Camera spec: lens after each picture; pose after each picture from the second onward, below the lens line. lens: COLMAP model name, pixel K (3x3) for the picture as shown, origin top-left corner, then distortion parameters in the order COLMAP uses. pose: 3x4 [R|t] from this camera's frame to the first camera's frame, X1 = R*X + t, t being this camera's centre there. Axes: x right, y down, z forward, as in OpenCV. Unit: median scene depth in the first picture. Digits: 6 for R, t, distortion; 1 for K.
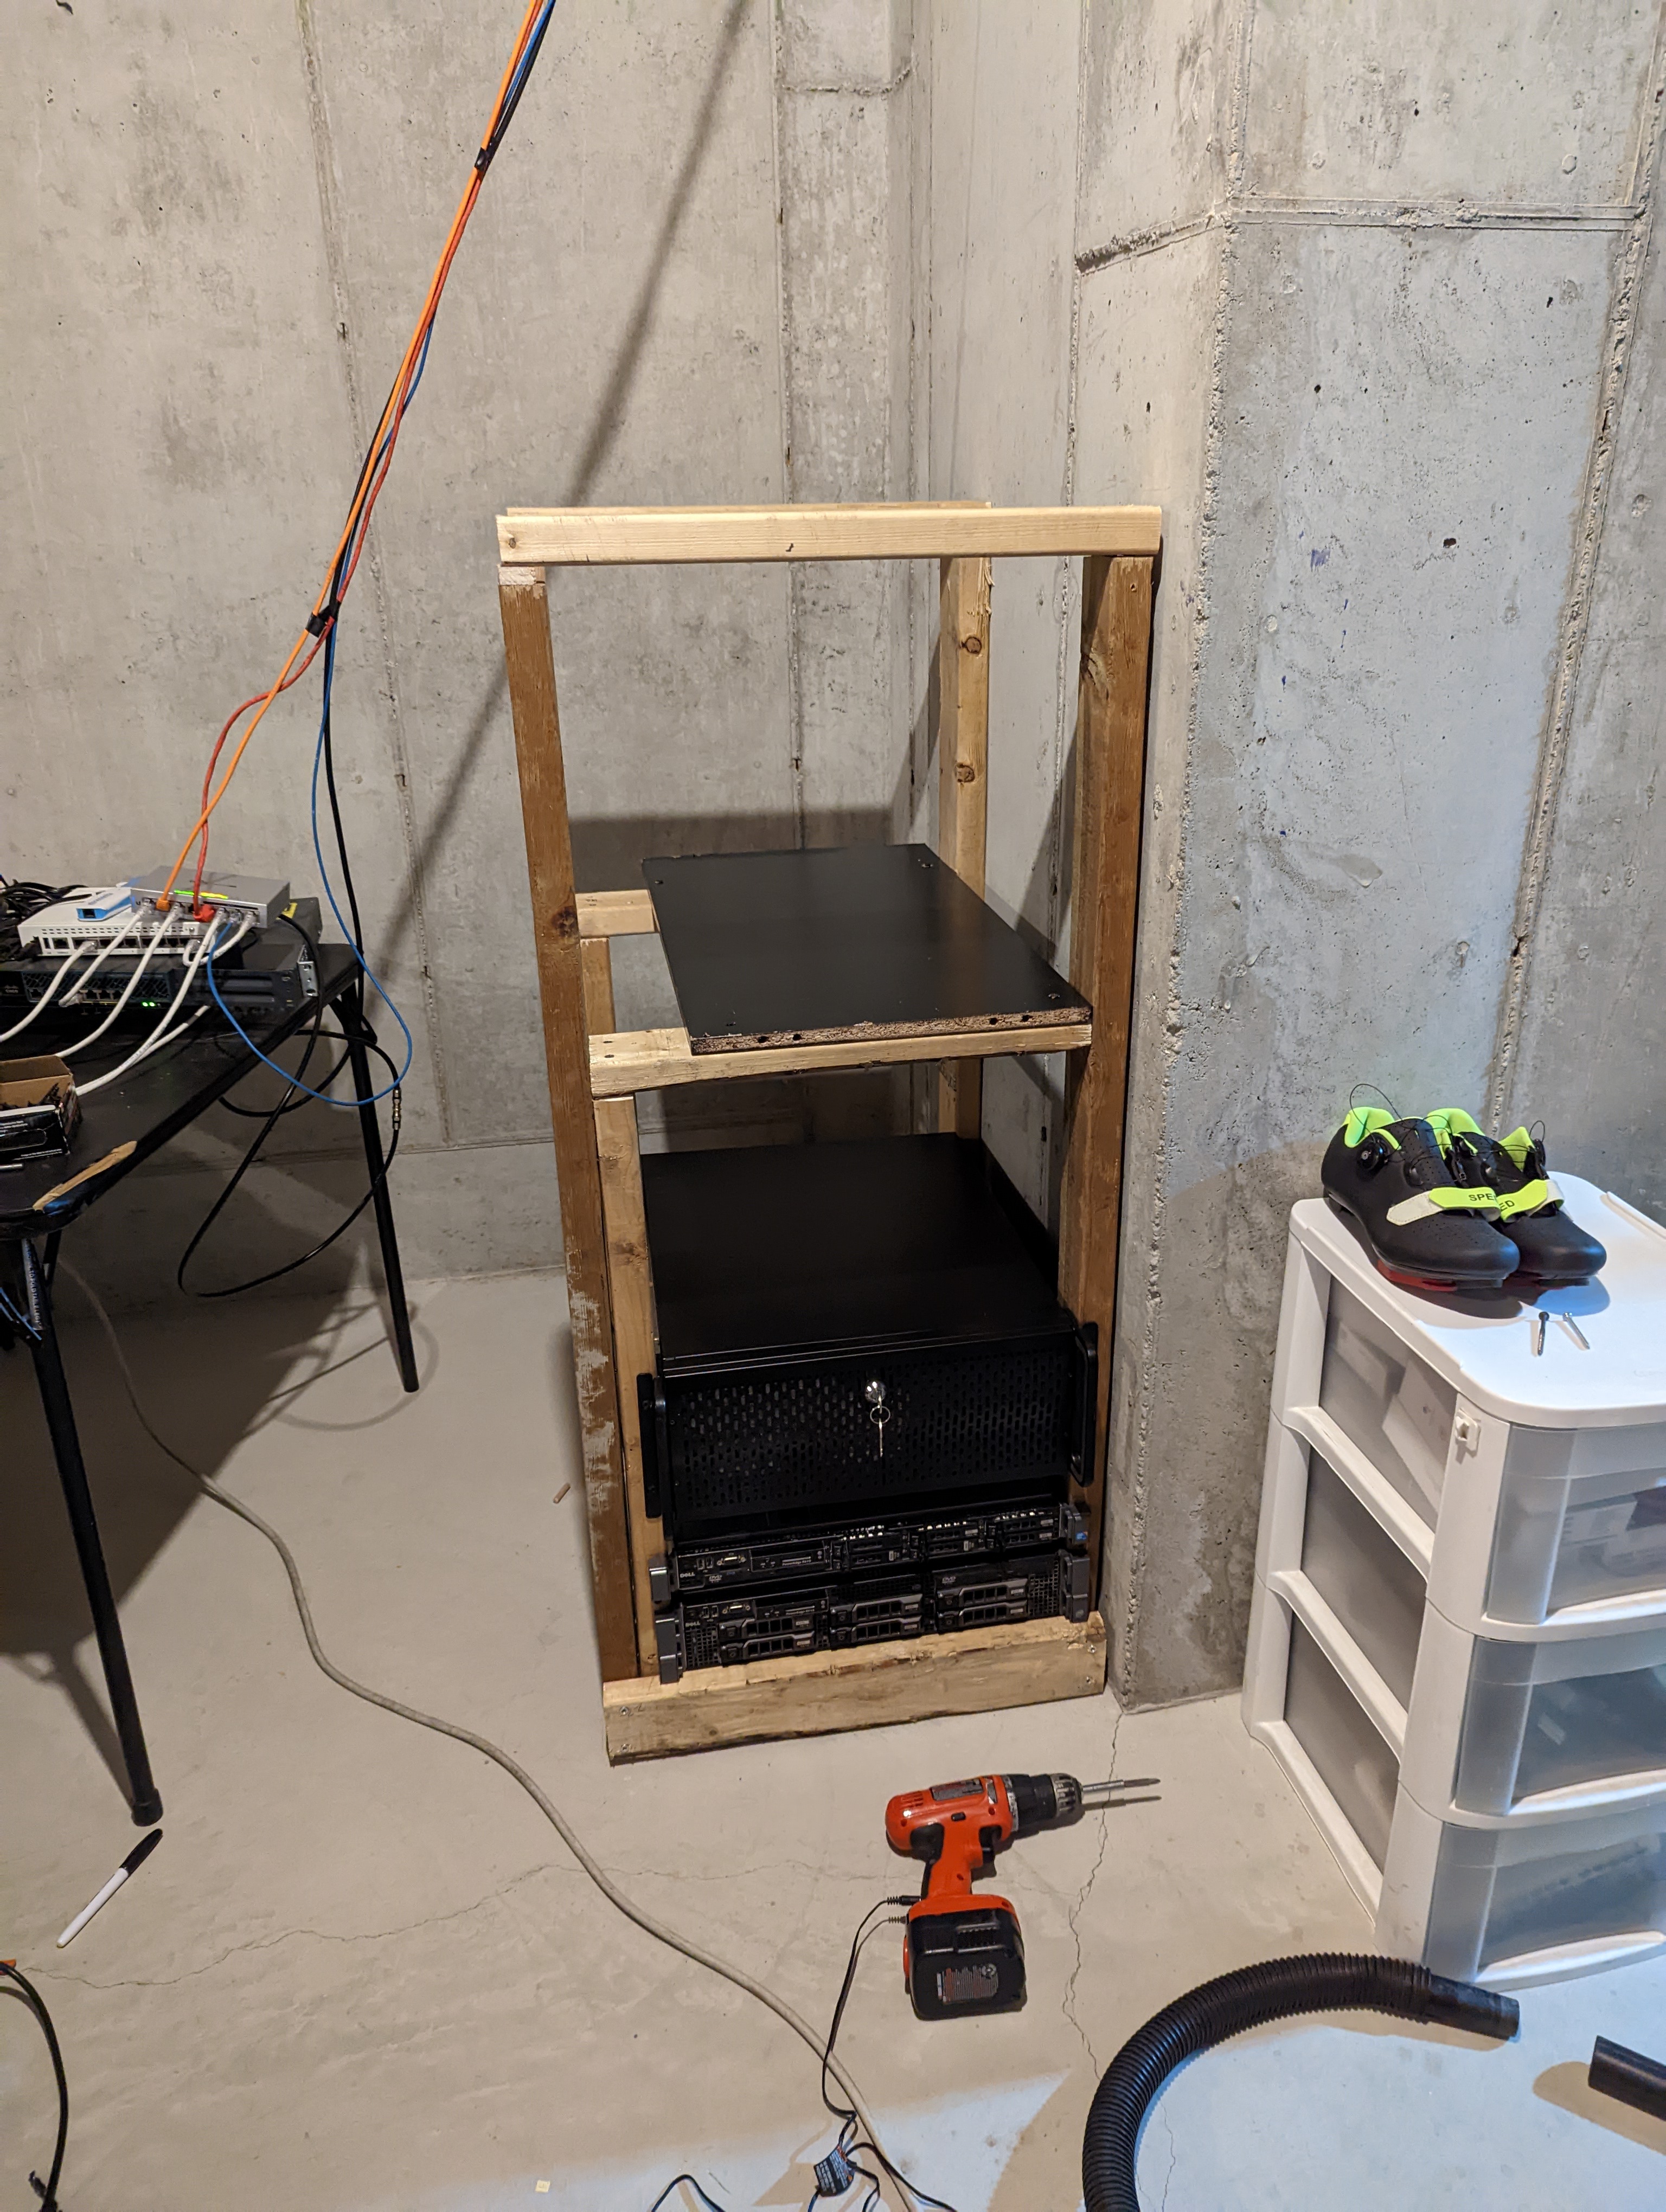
lens RADIAL K [[1592.7, 0, 852.7], [0, 1592.7, 1147.5], [0, 0, 1]] dist [0.045451, -0.043888]
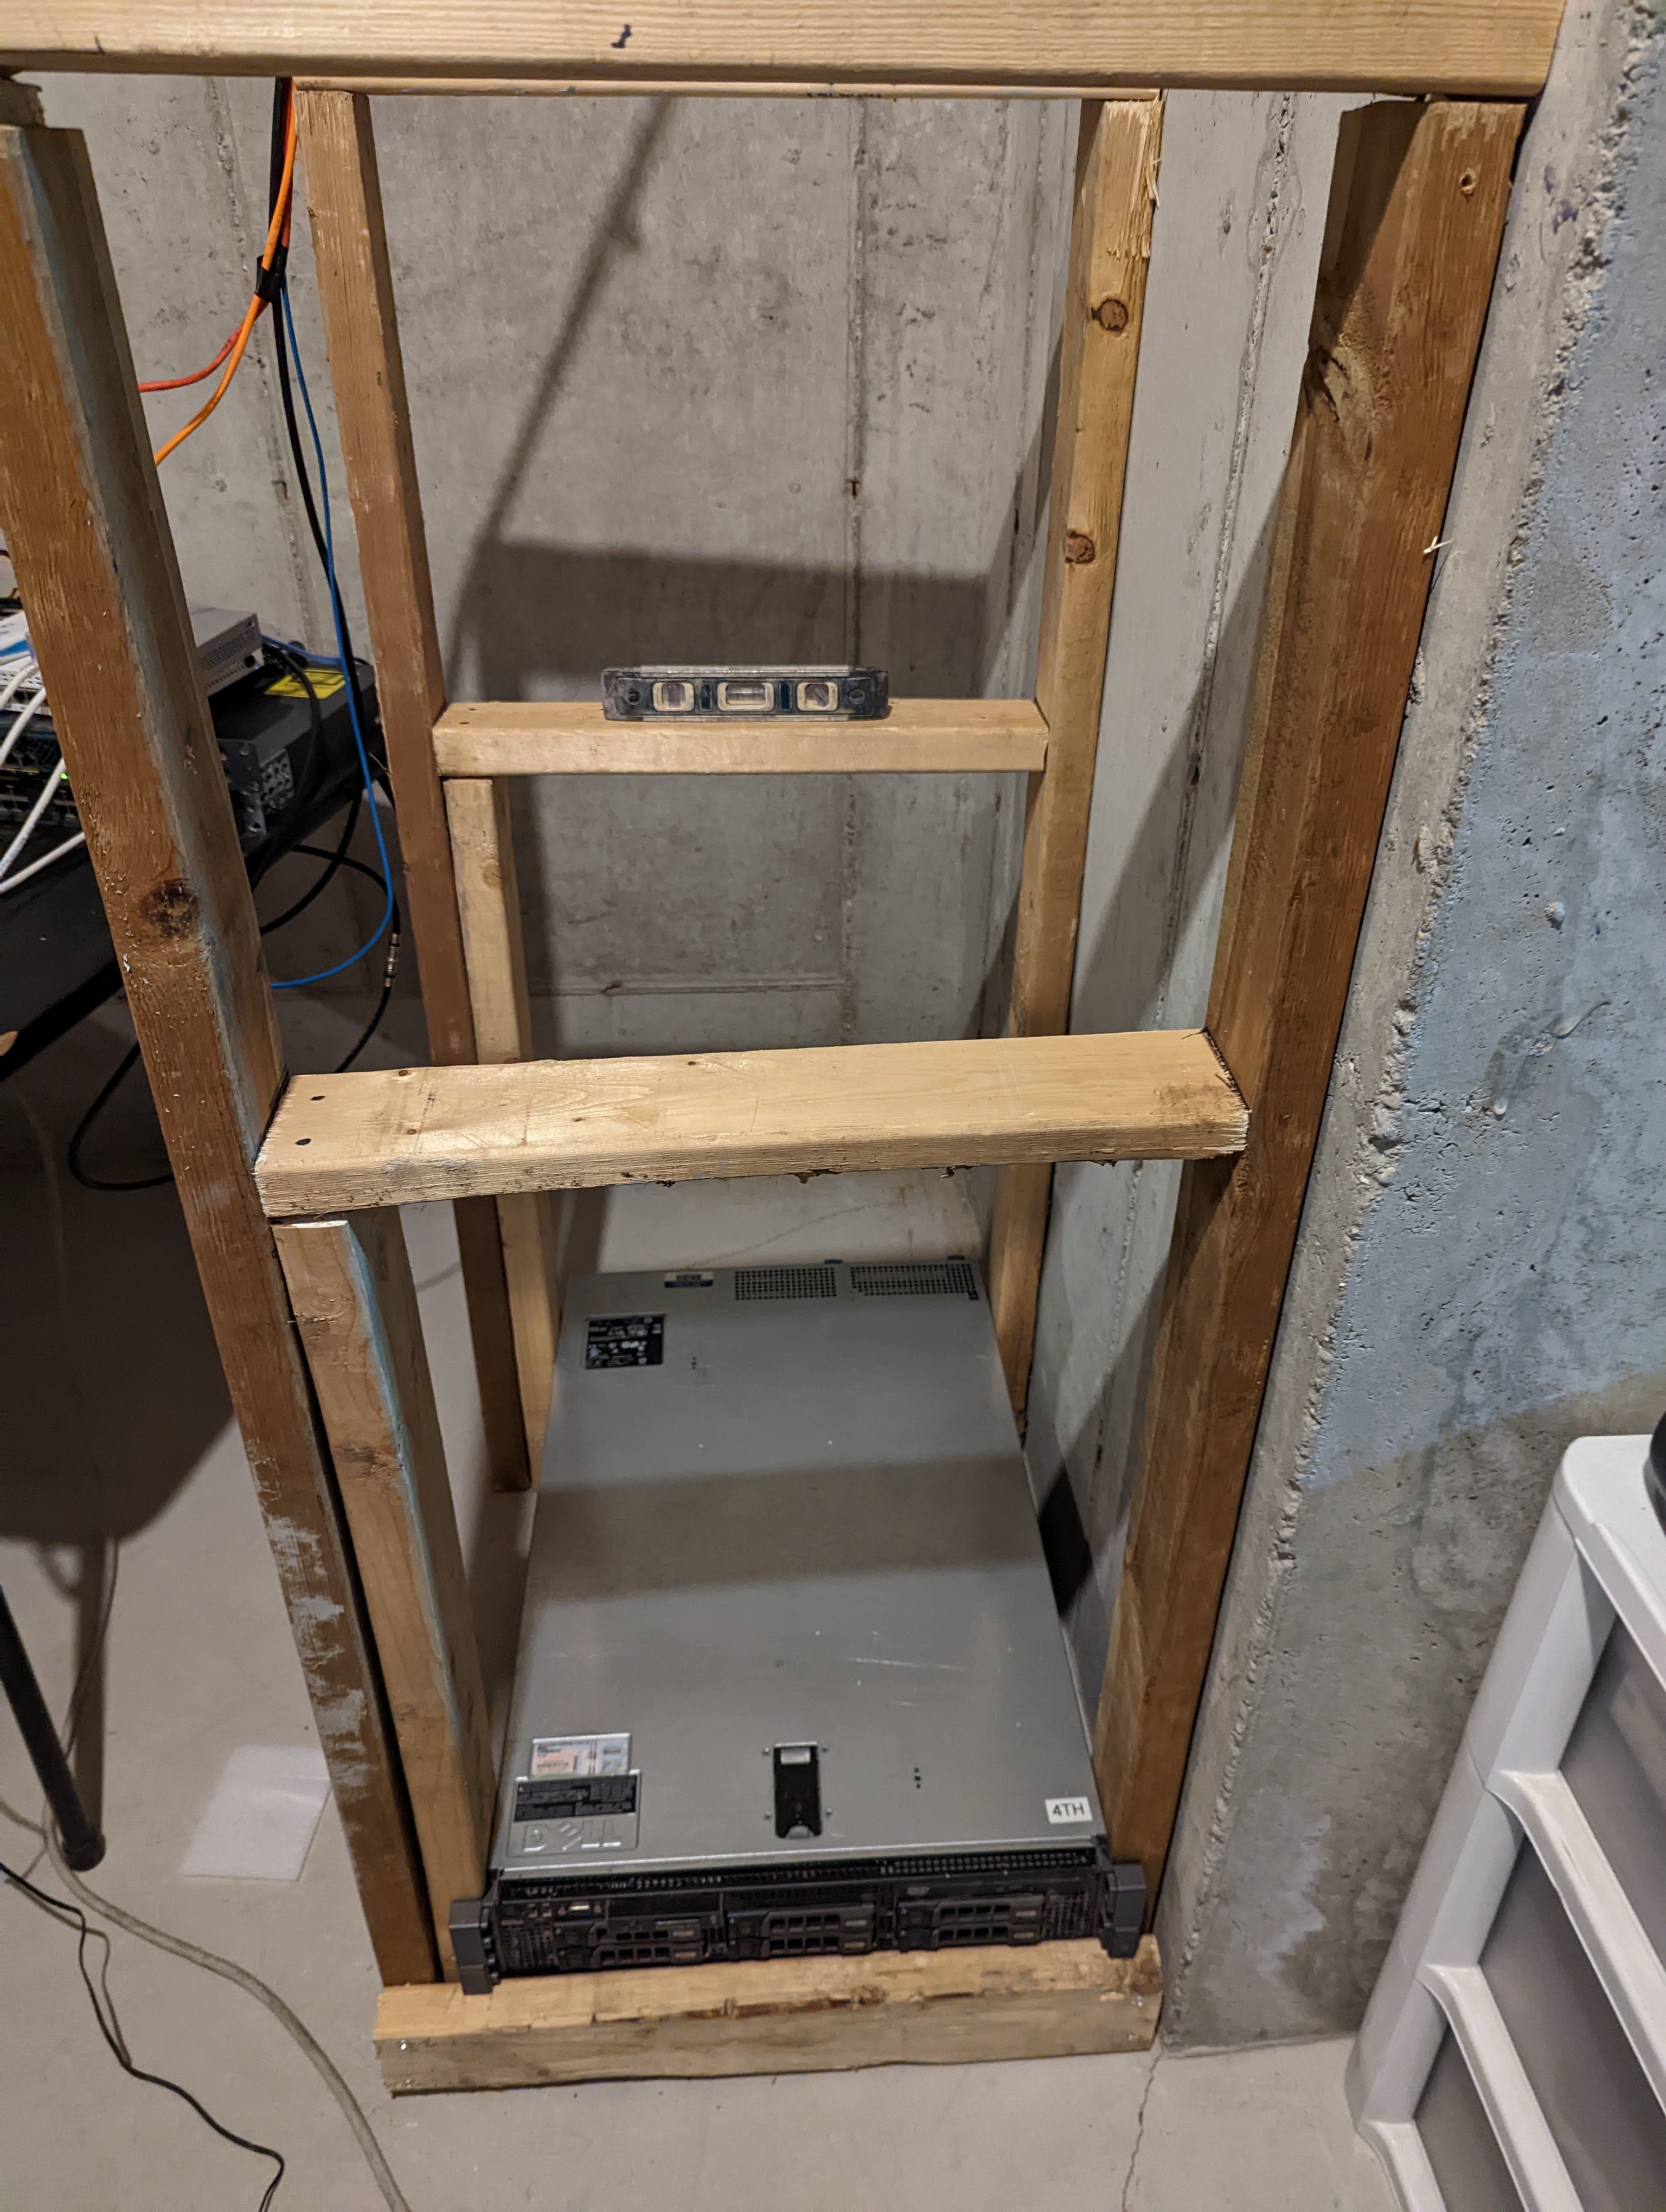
lens RADIAL K [[1592.7, 0, 813.7], [0, 1592.7, 1126.0], [0, 0, 1]] dist [0.045451, -0.043888]
pose [[0.990237, 0.089700, -0.106697, 0.070334], [-0.070245, 0.982263, 0.173852, -0.141500], [0.120399, -0.164660, 0.978974, 0.443028]]
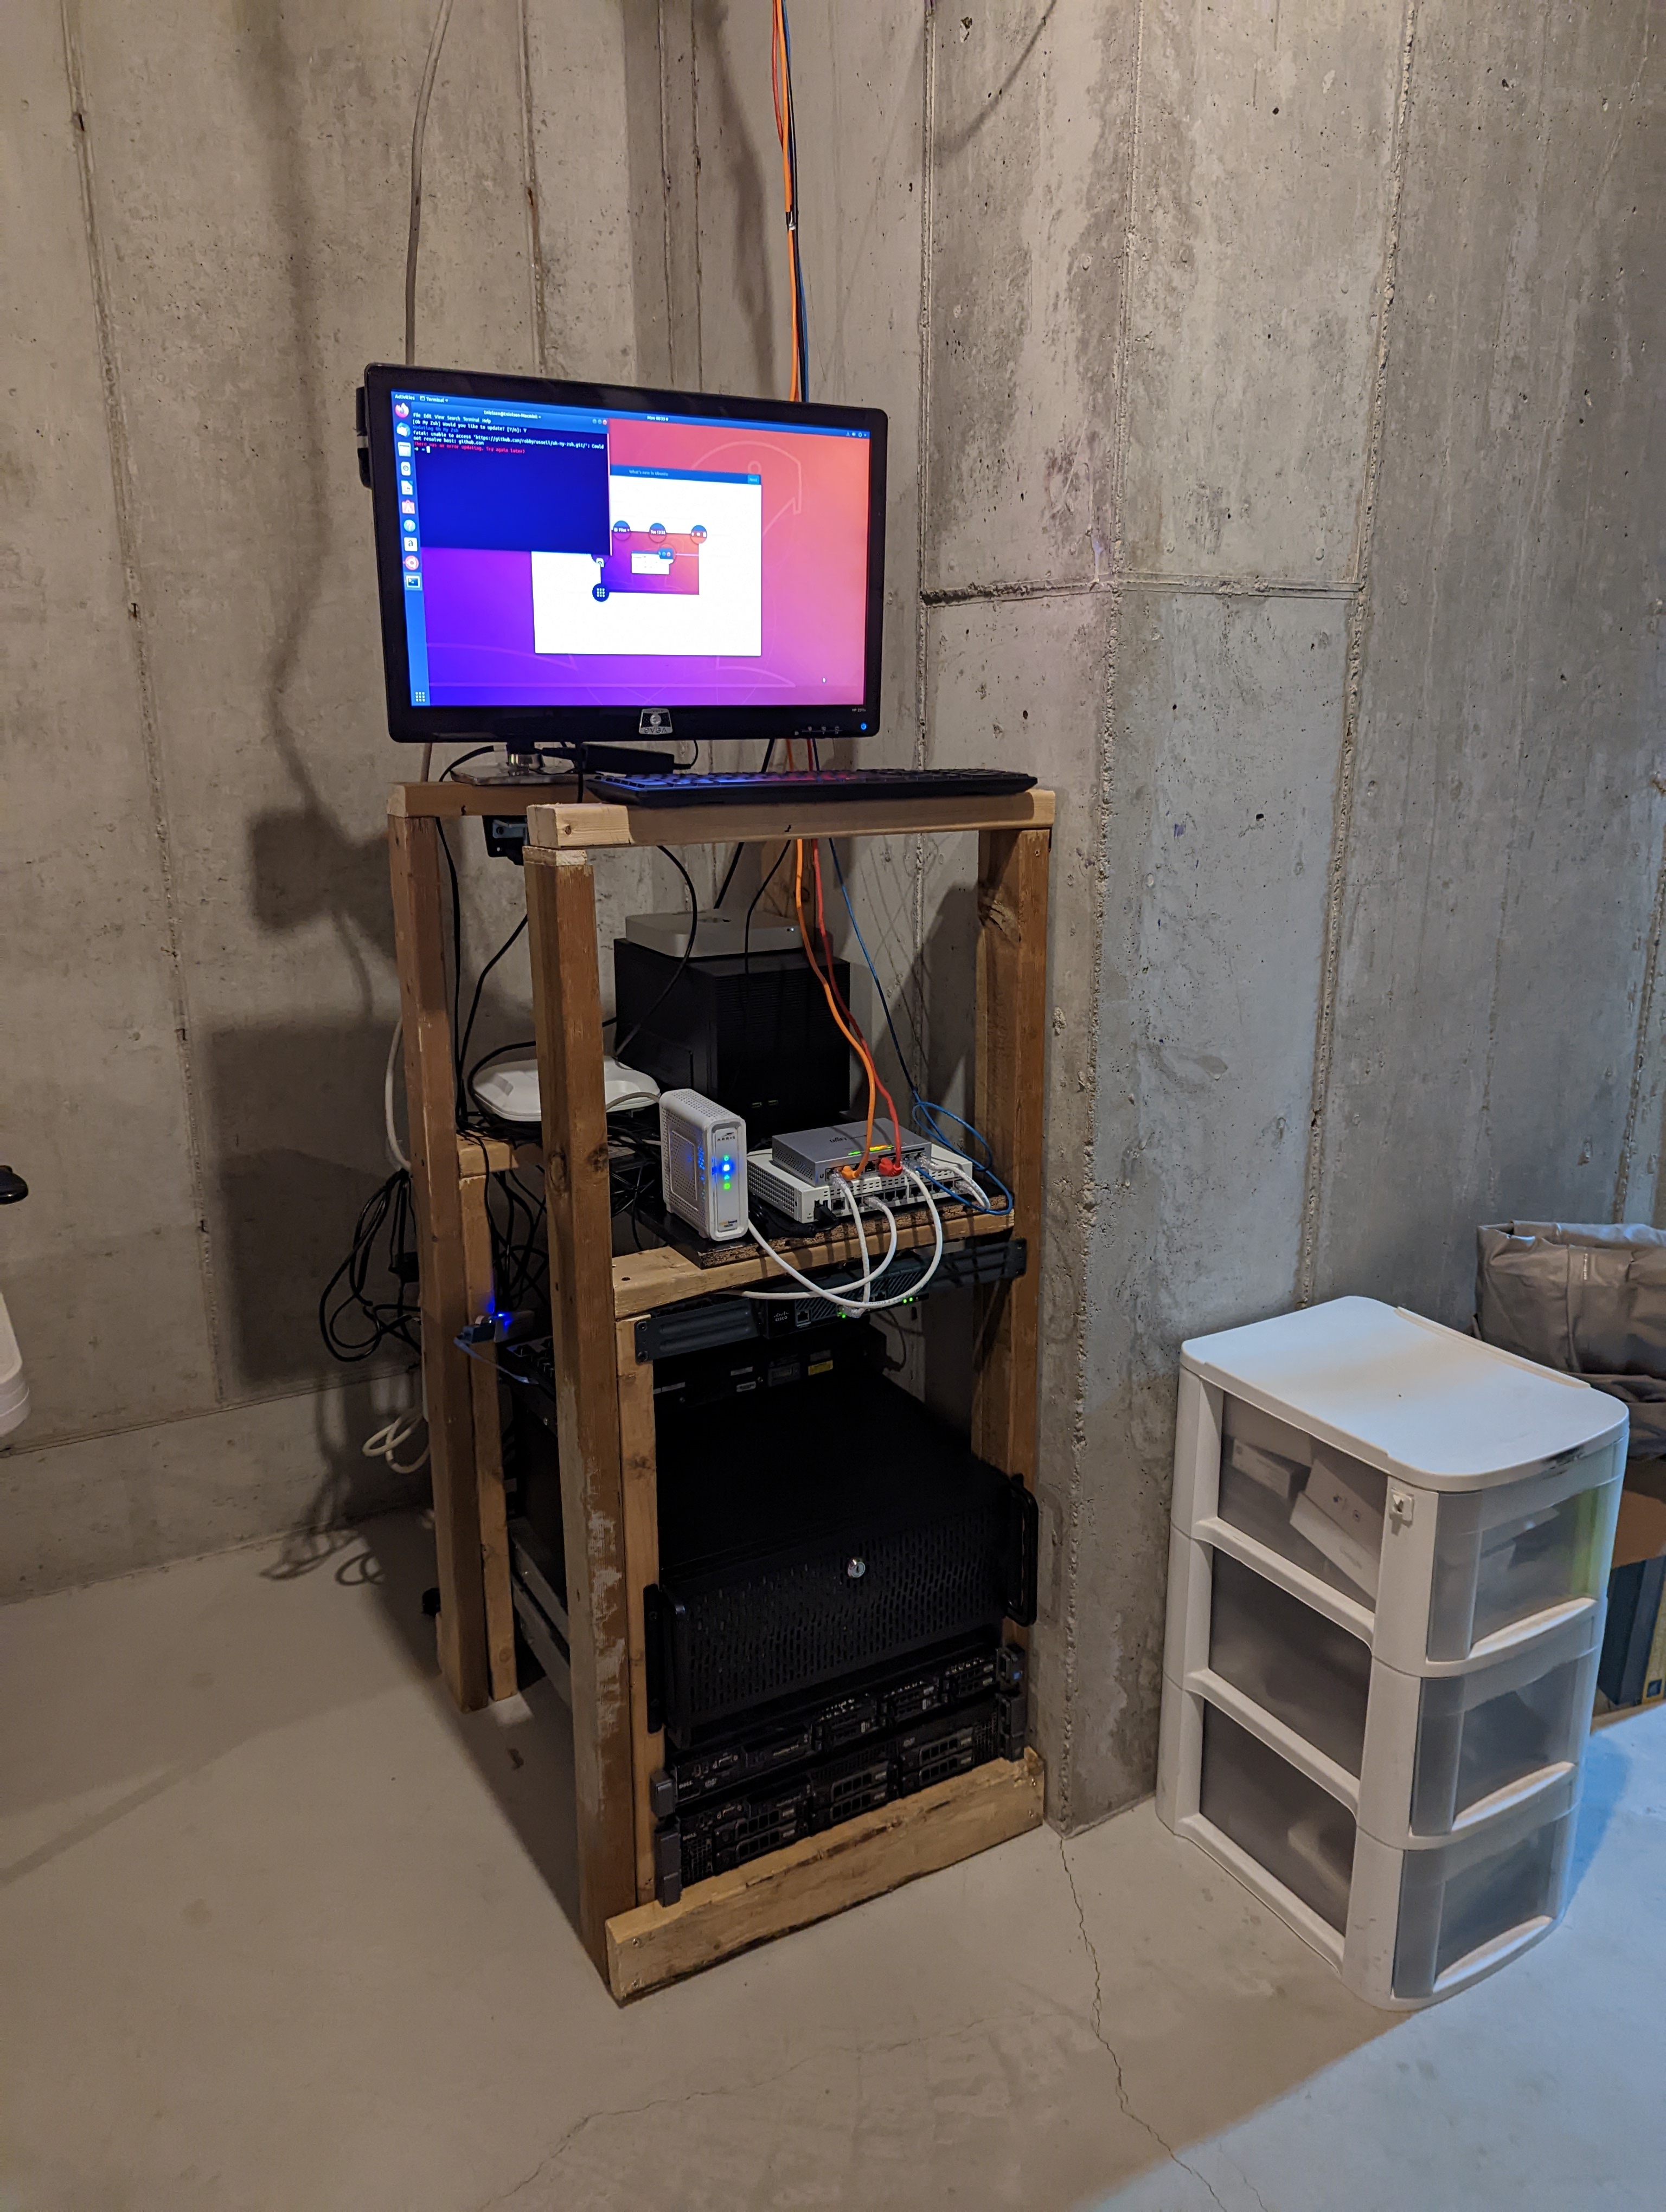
lens RADIAL K [[1592.7, 0, 867.1], [0, 1592.7, 1112.3], [0, 0, 1]] dist [0.045451, -0.043888]
pose [[0.944042, -0.071378, 0.322010, -0.303850], [0.118069, 0.984739, -0.127862, -0.010352], [-0.307970, 0.158726, 0.938062, -0.066985]]
